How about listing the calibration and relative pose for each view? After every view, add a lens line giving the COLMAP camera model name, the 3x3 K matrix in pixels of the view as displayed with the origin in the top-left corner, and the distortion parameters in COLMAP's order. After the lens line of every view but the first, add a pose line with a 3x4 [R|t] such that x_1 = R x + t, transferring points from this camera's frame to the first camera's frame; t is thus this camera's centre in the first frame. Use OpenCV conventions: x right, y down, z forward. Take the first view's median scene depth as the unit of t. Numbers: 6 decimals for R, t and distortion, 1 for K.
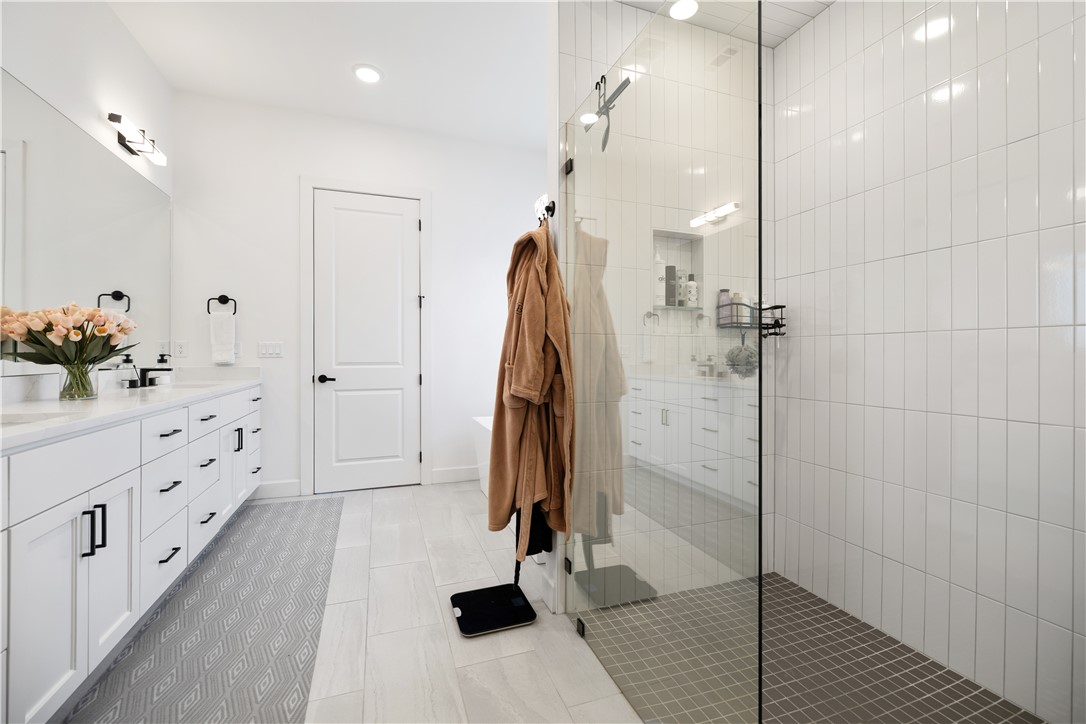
lens RADIAL K [[456.3, 0, 545.8], [0, 456.3, 362.1], [0, 0, 1]] dist [0.001081, 0.001552]
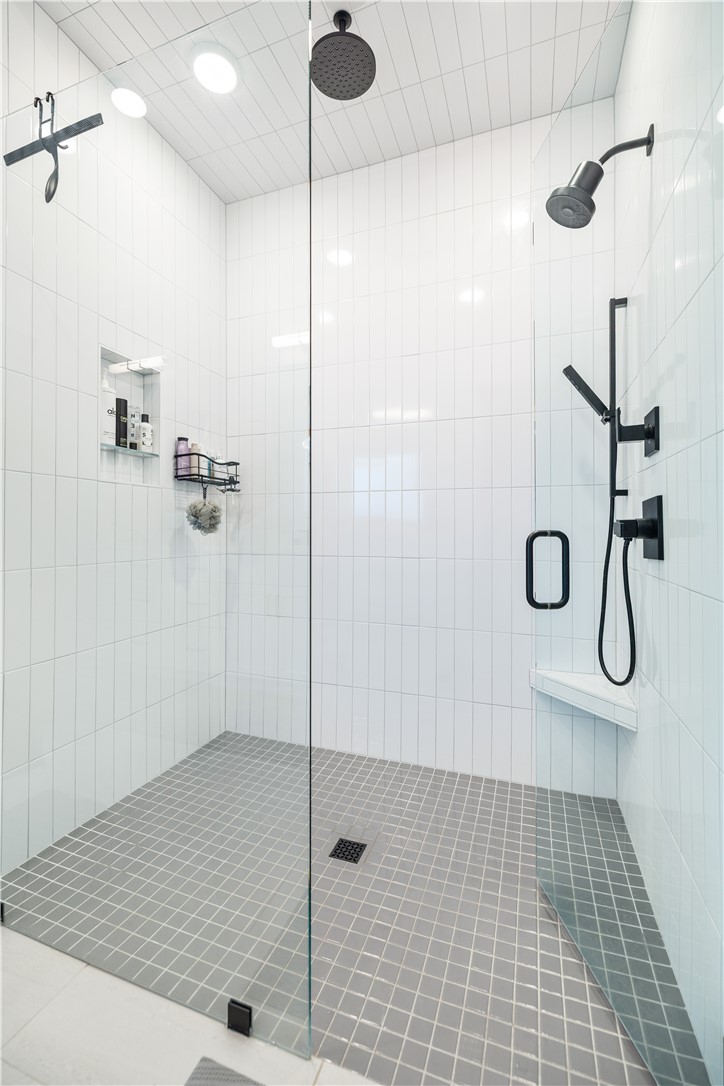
lens RADIAL K [[456.3, 0, 367.5], [0, 456.3, 529.1], [0, 0, 1]] dist [0.001081, 0.001552]
pose [[0.645665, -0.001320, 0.763619, -0.067251], [0.009656, 0.999933, -0.006437, 0.033177], [-0.763560, 0.011530, 0.645634, 0.131651]]
